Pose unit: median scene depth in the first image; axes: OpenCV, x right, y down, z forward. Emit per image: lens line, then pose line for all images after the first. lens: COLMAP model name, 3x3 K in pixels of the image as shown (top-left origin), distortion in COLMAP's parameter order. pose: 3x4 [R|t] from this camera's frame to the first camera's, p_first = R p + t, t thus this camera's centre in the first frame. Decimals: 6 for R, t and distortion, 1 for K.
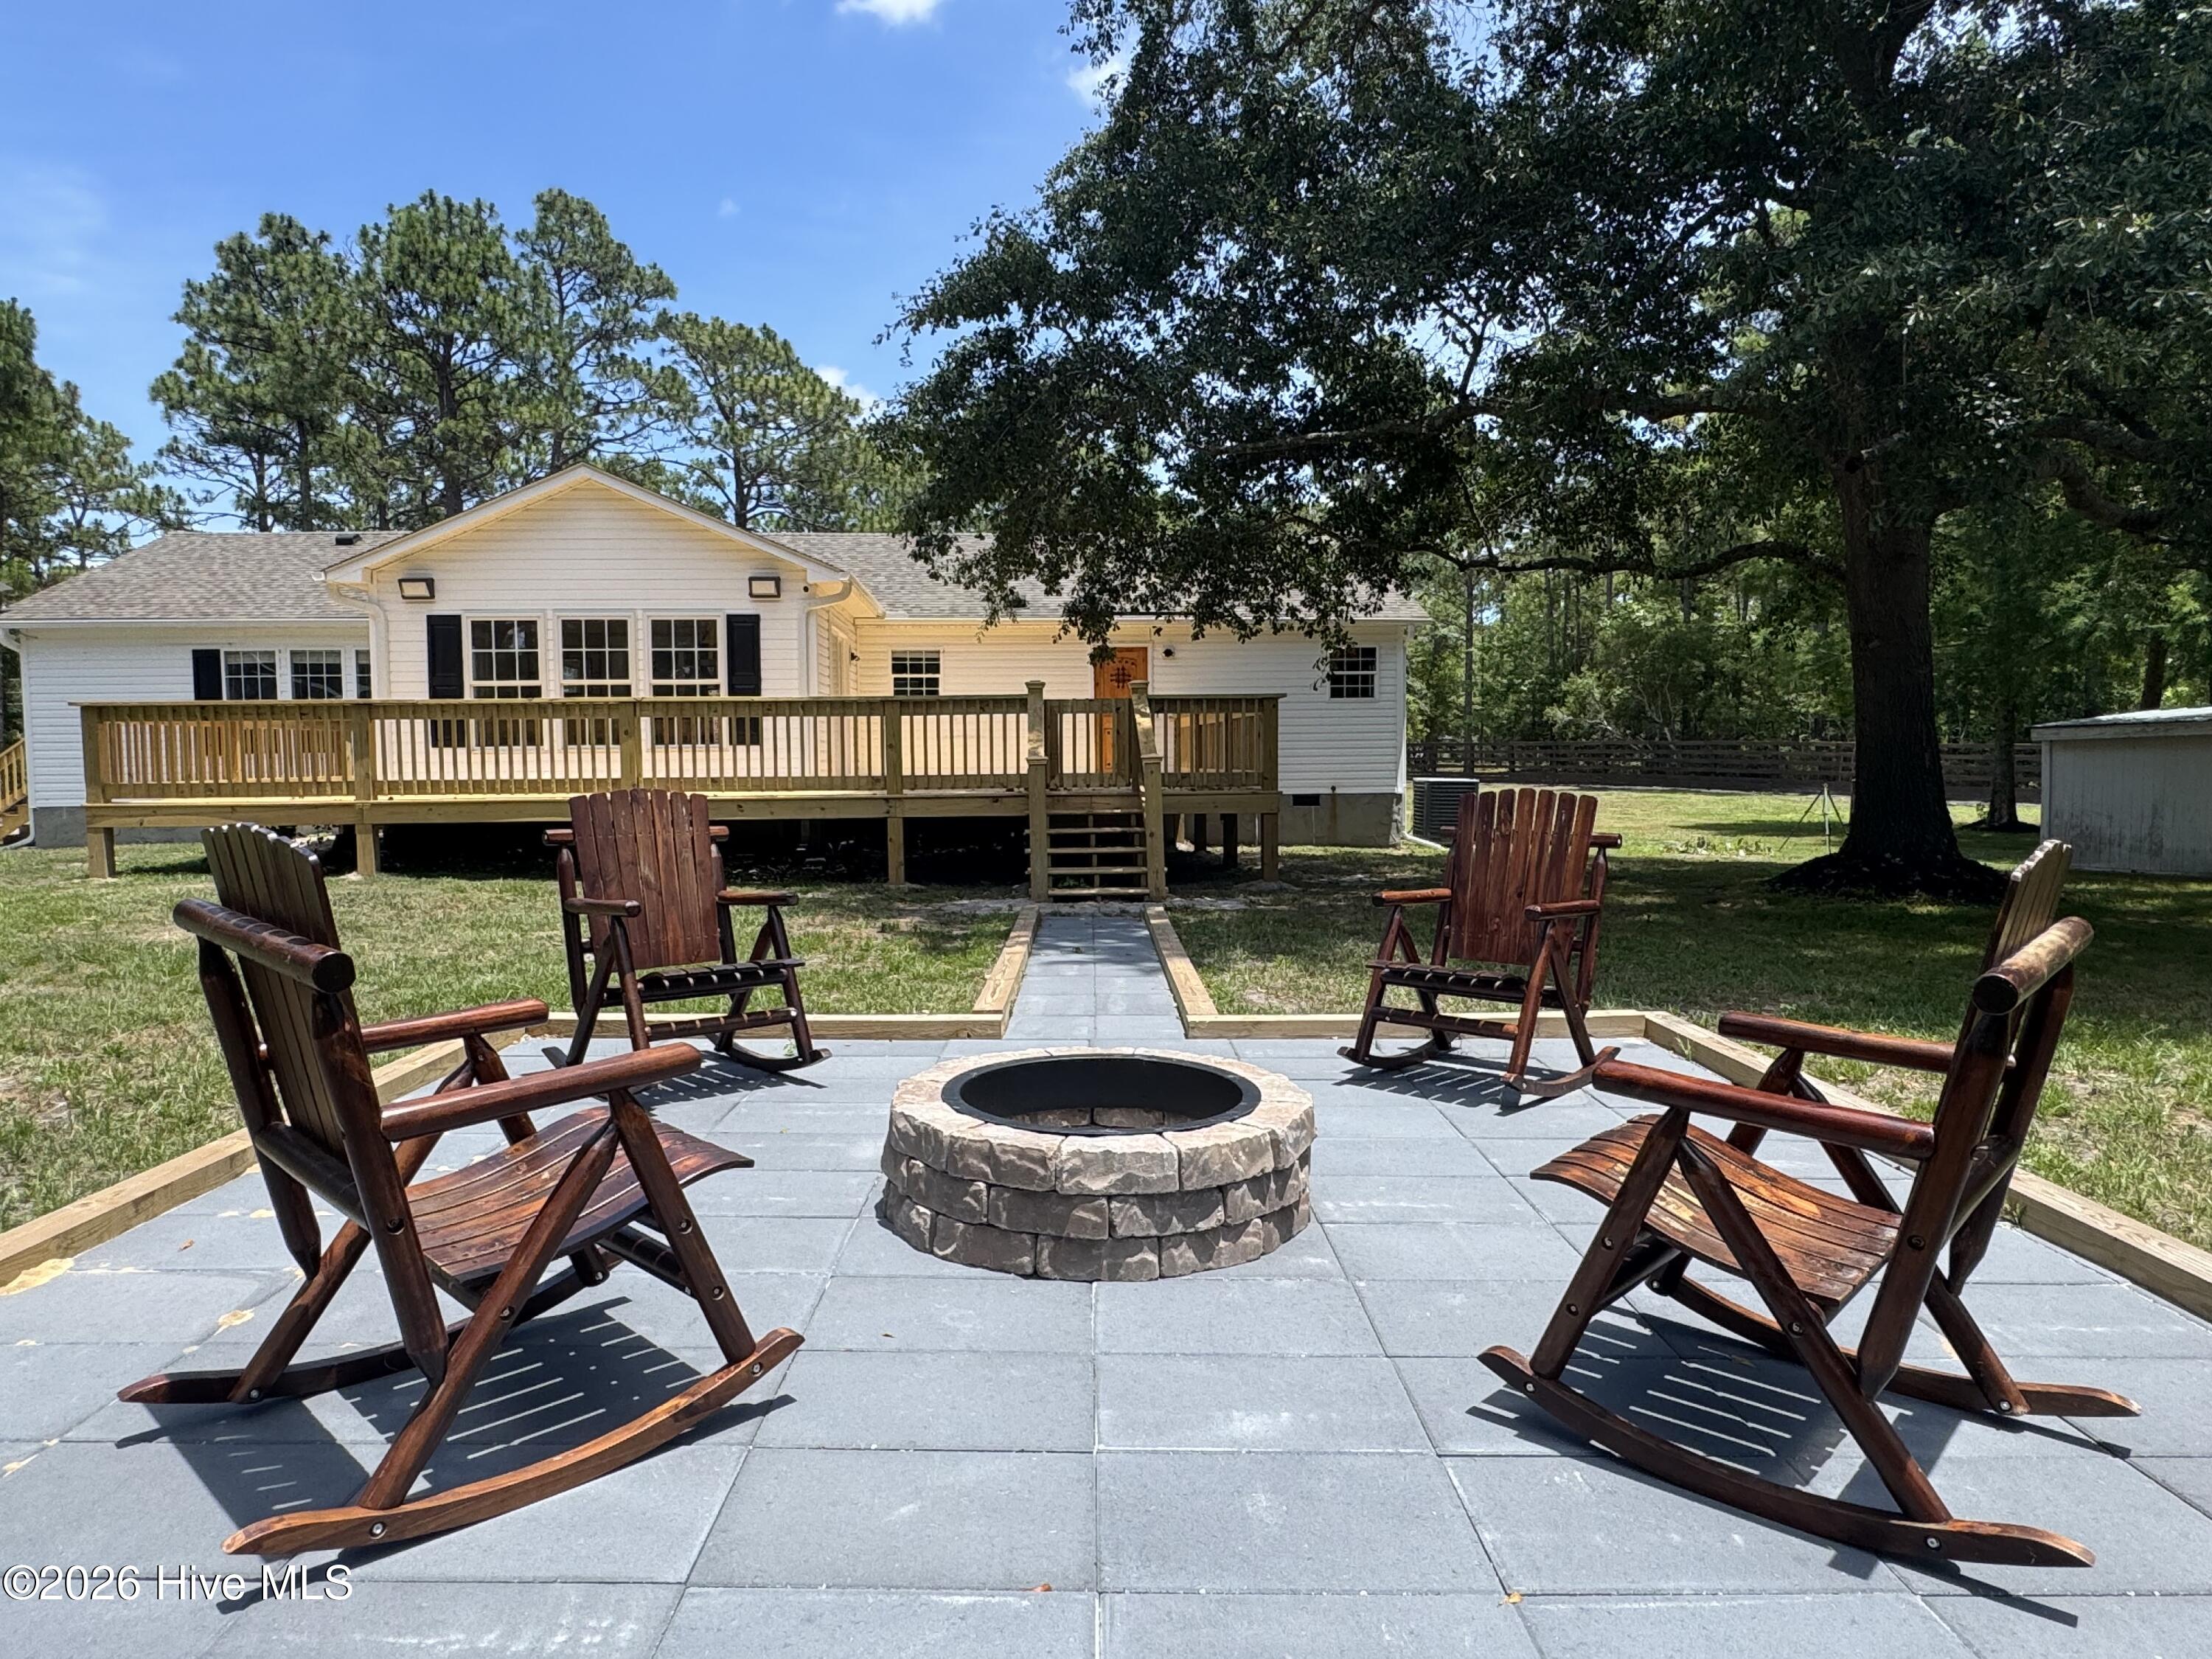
lens RADIAL K [[1416.3, 0, 1106.0], [0, 1416.3, 829.5], [0, 0, 1]] dist [0.146773, 0.000004]
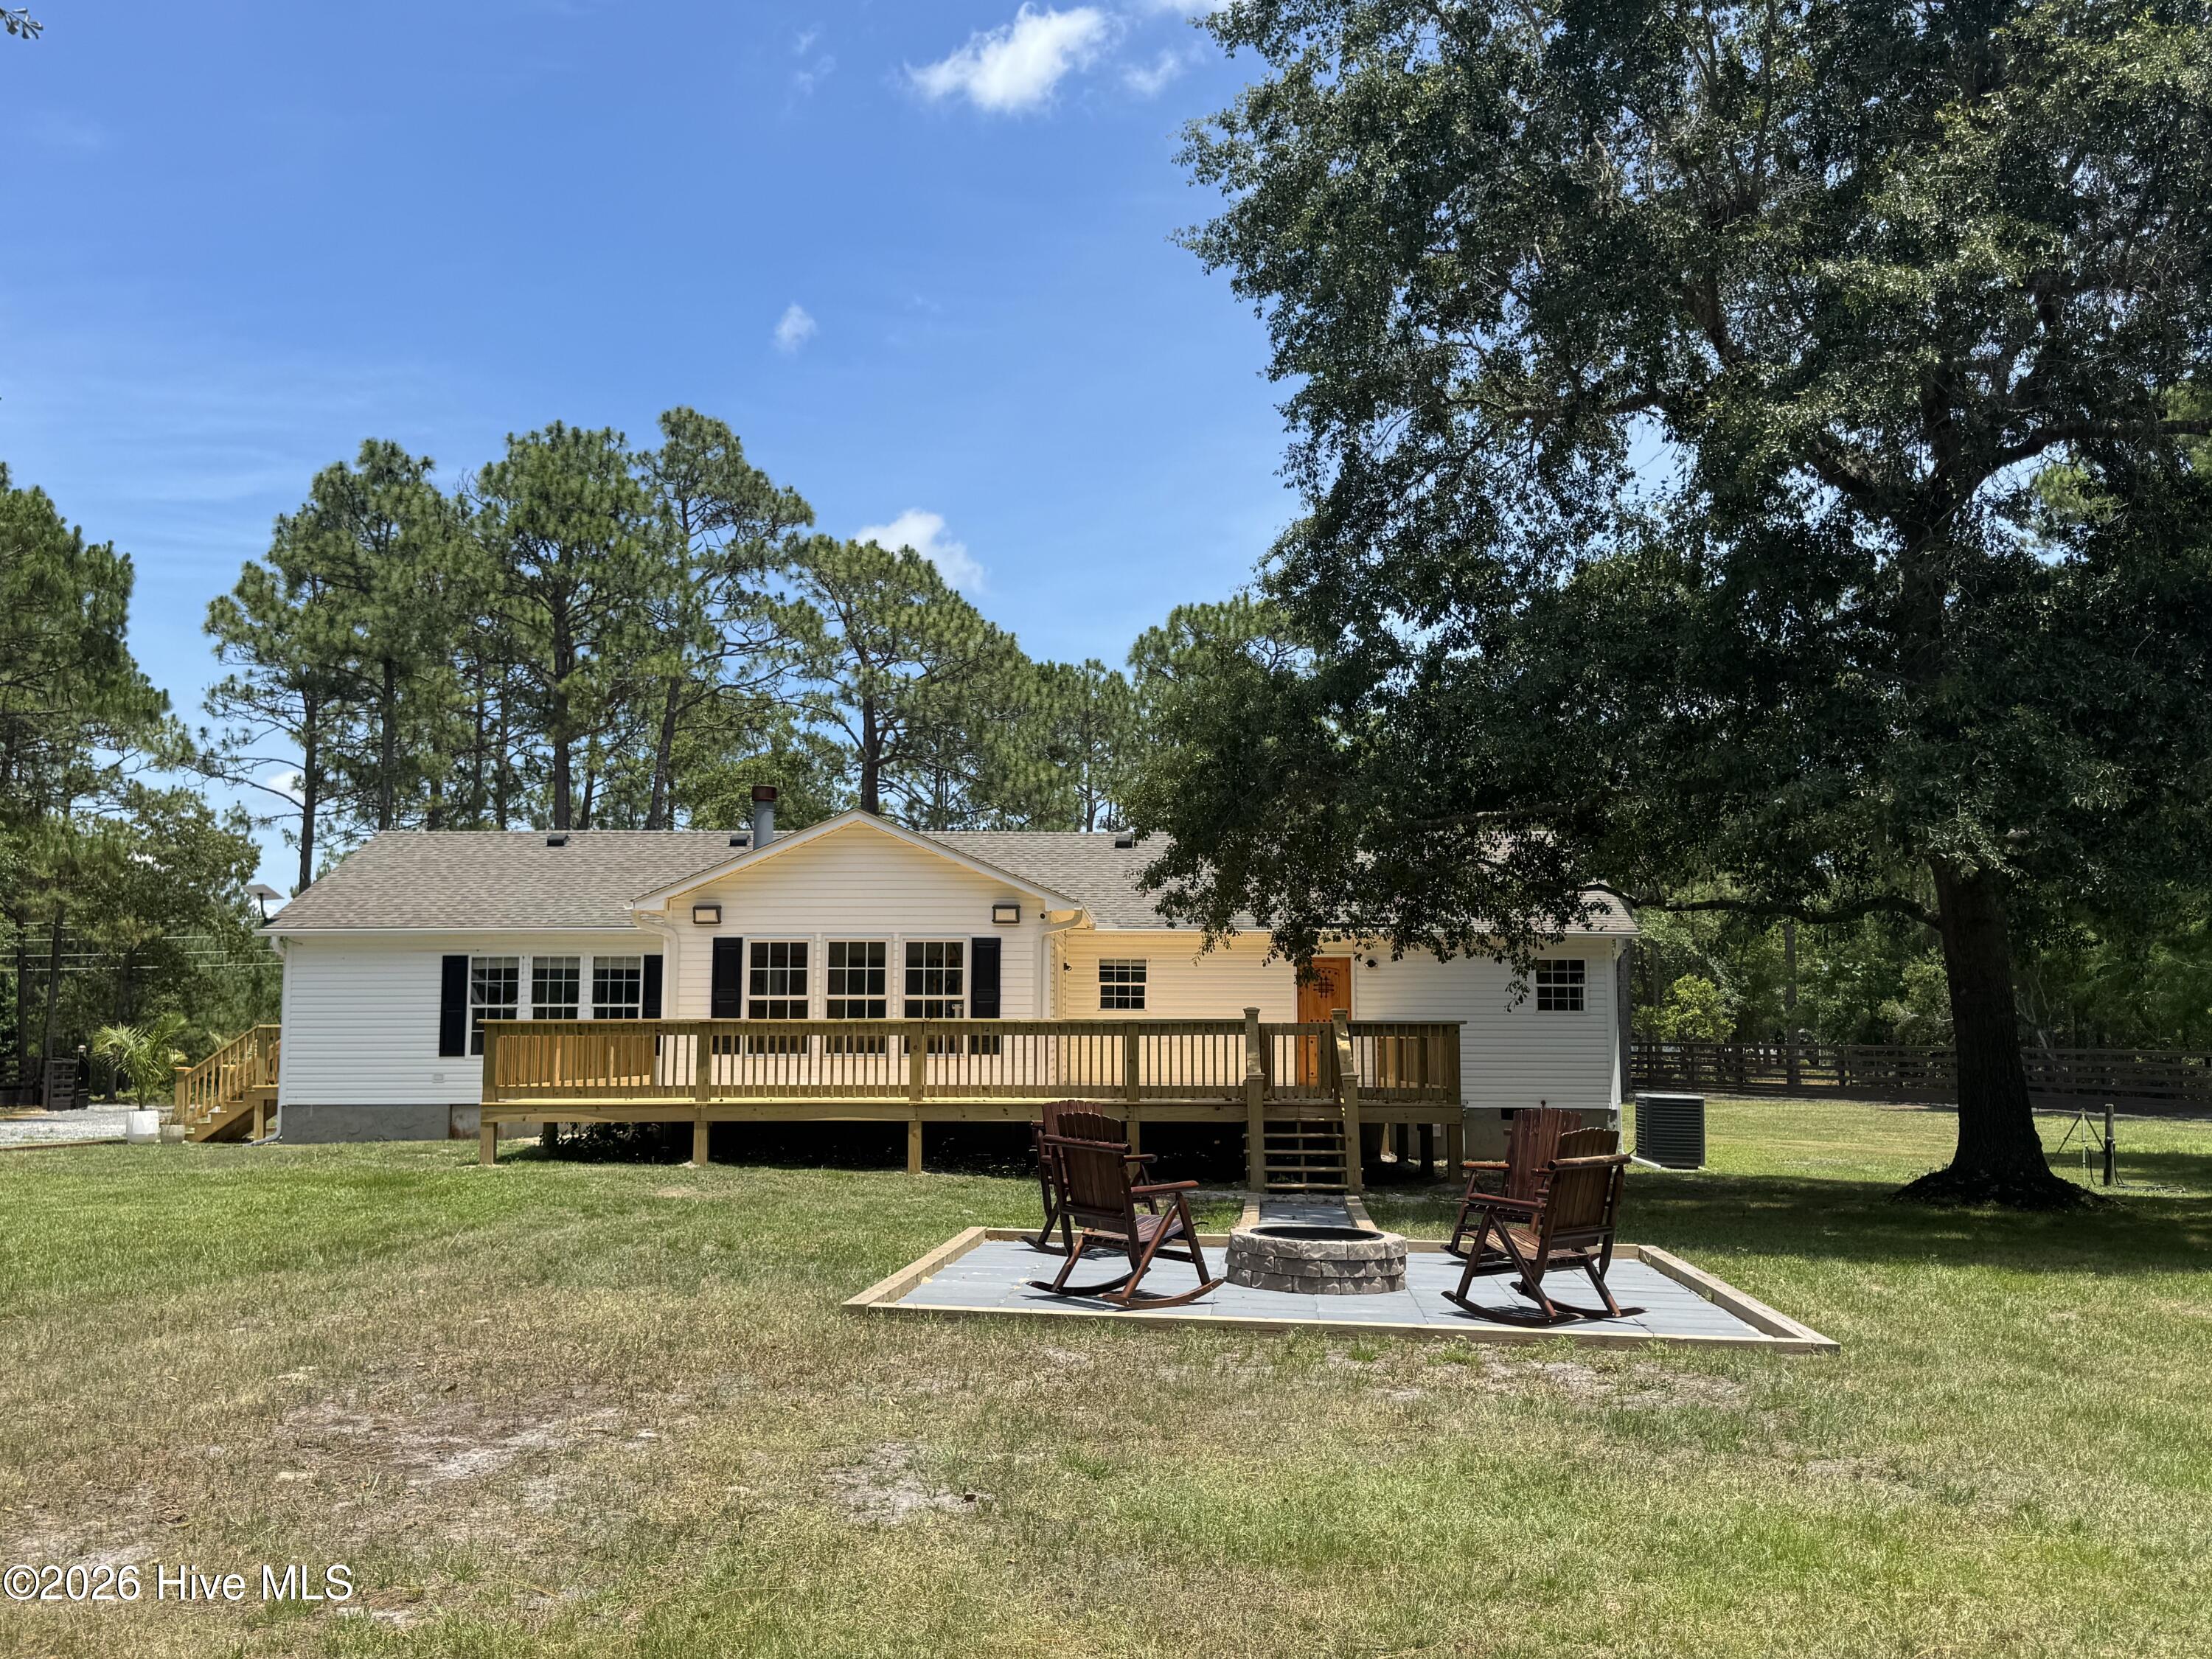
lens RADIAL K [[2046.2, 0, 1106.0], [0, 2046.2, 829.5], [0, 0, 1]] dist [0.134592, -0.453758]
pose [[0.995457, 0.004189, -0.095124, -0.006723], [-0.018942, 0.987776, -0.154726, 0.012672], [0.093313, 0.155825, 0.983367, -0.570307]]
